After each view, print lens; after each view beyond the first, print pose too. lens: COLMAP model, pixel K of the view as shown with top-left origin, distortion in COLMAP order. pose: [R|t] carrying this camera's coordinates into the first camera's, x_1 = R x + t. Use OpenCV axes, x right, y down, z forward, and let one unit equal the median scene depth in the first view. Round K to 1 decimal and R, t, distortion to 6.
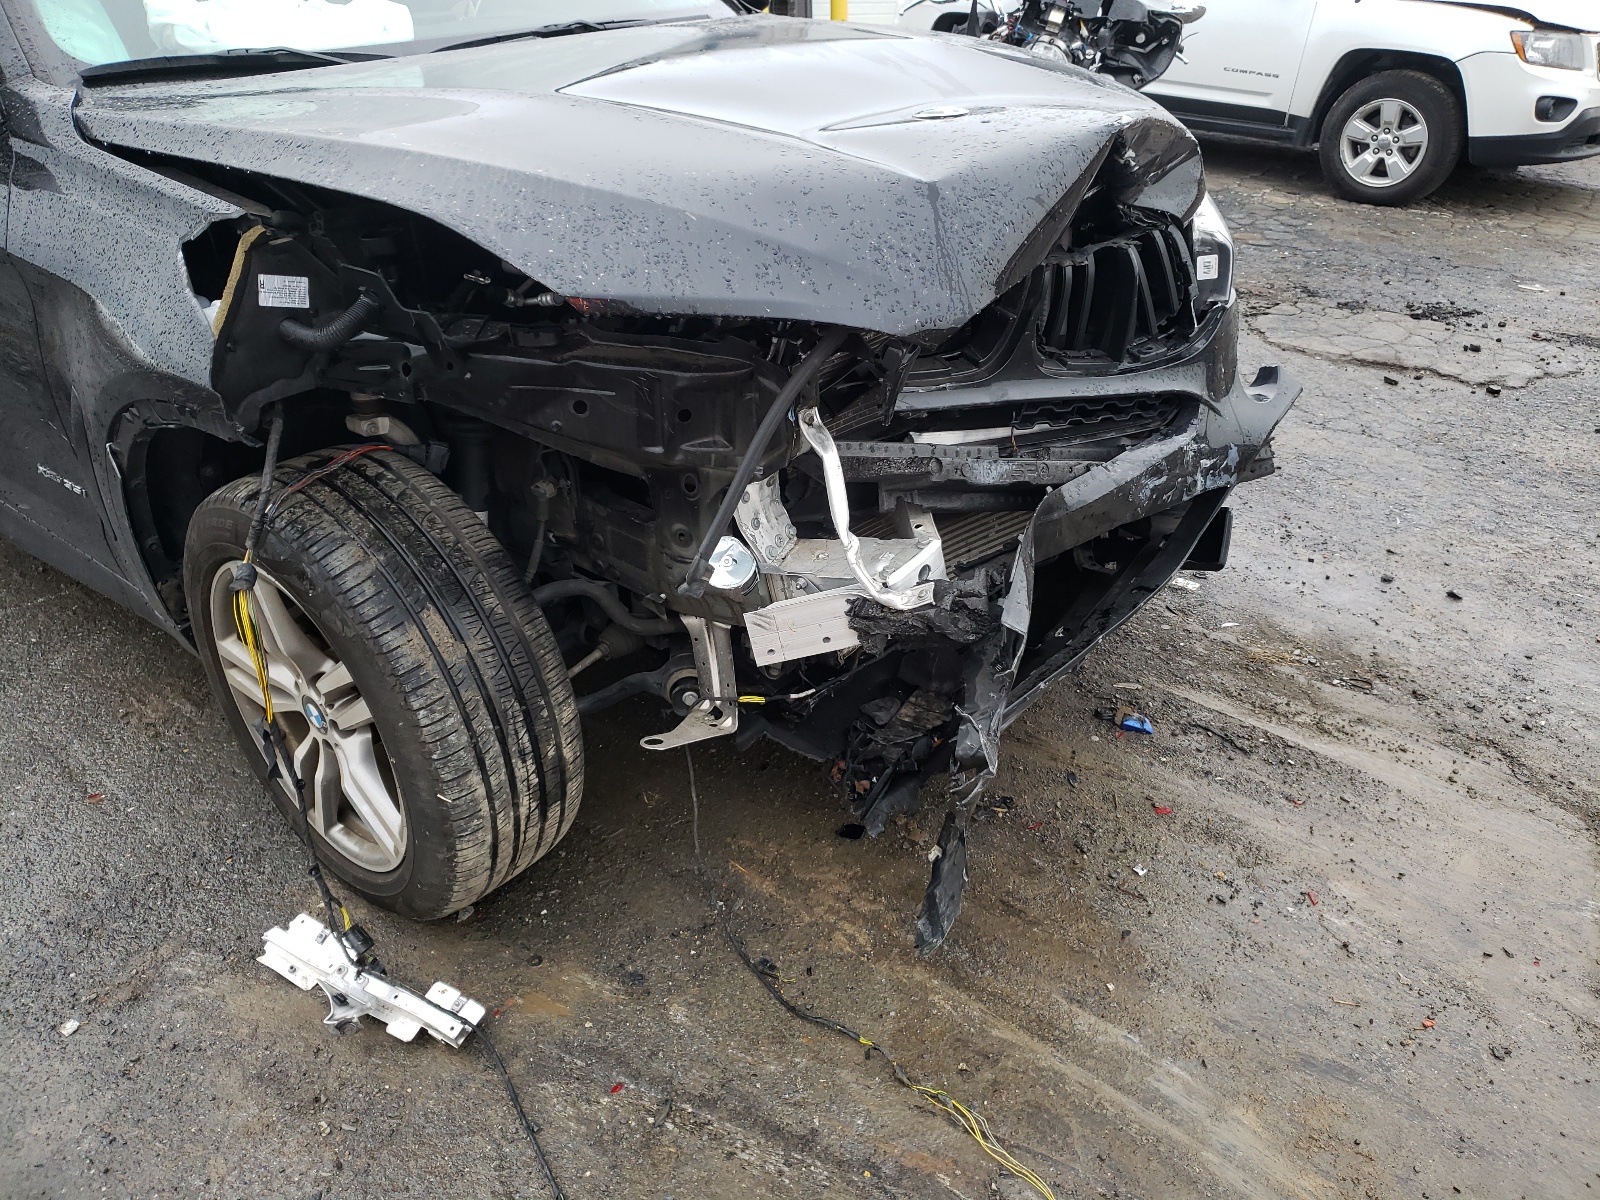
lens RADIAL K [[1297.8, 0, 851.1], [0, 1297.8, 596.3], [0, 0, 1]] dist [-0.011645, 0.047546]
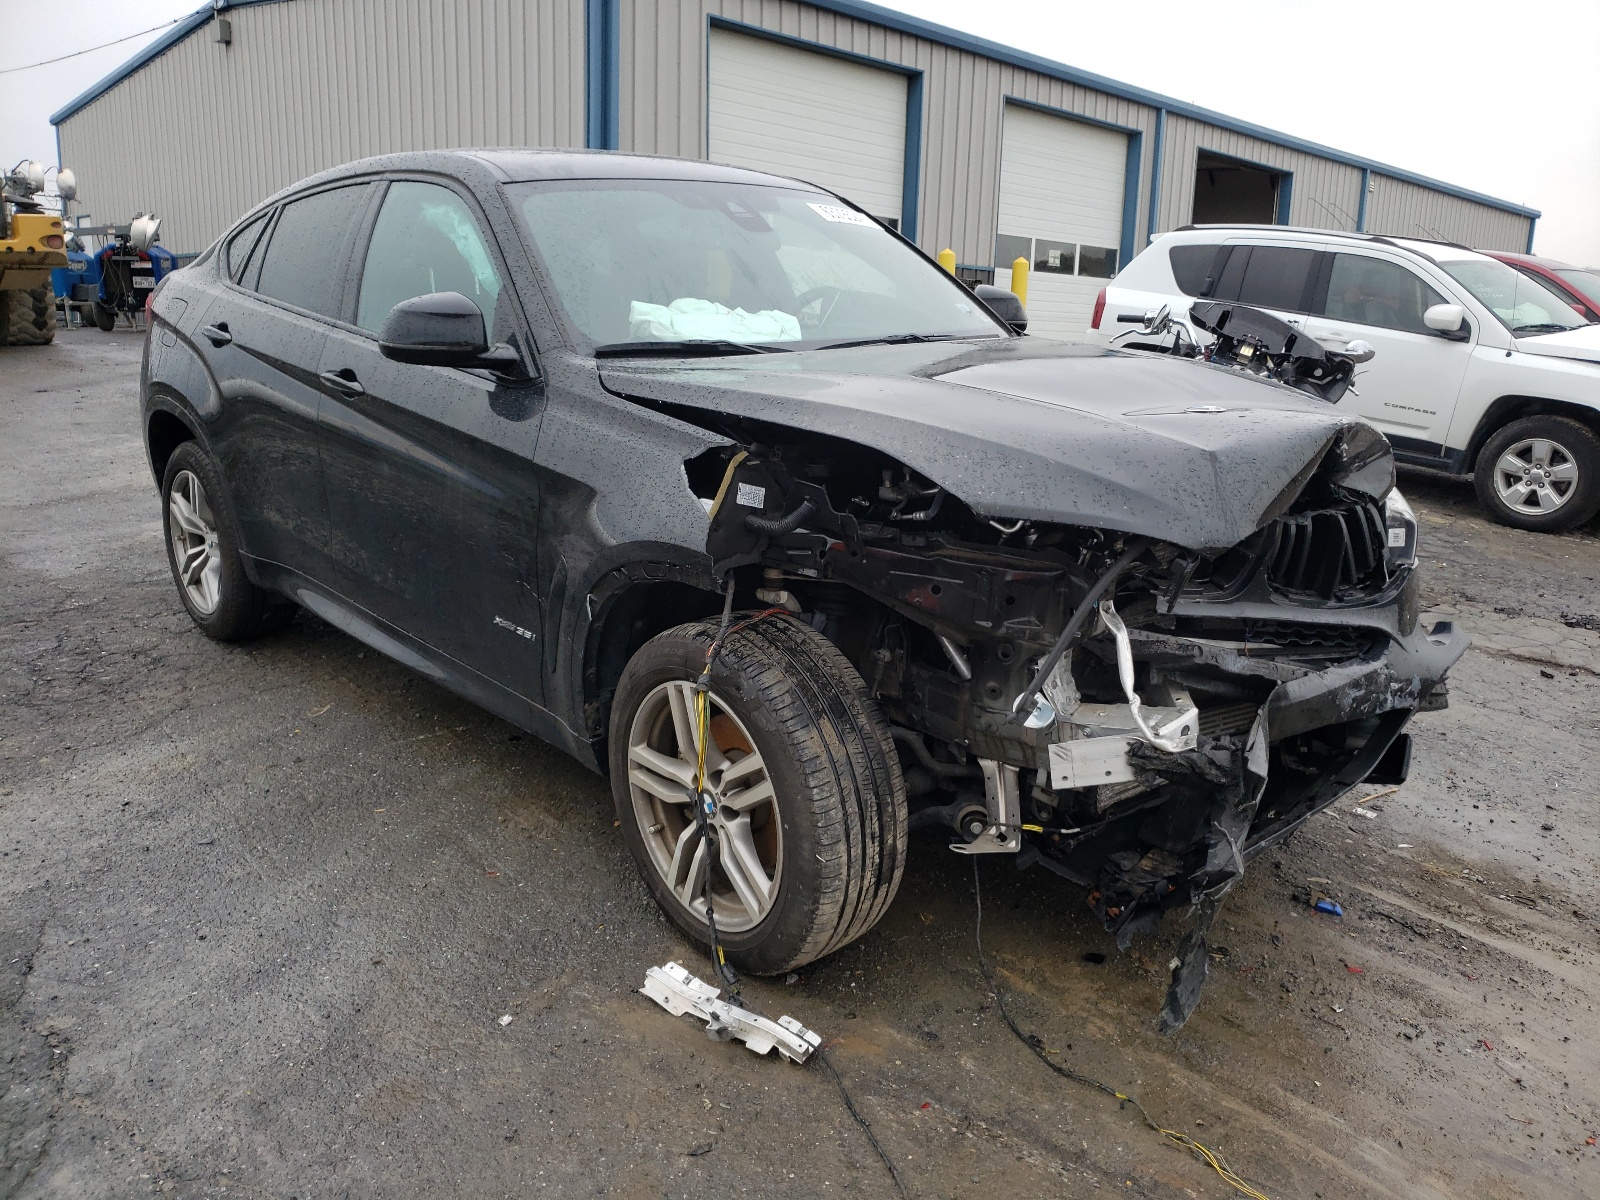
lens RADIAL K [[1297.8, 0, 851.1], [0, 1297.8, 596.3], [0, 0, 1]] dist [-0.011645, 0.047546]
pose [[0.991349, 0.077683, -0.105795, -0.140073], [-0.099125, 0.971452, -0.215535, 0.154608], [0.086032, 0.224157, 0.970748, -0.327321]]
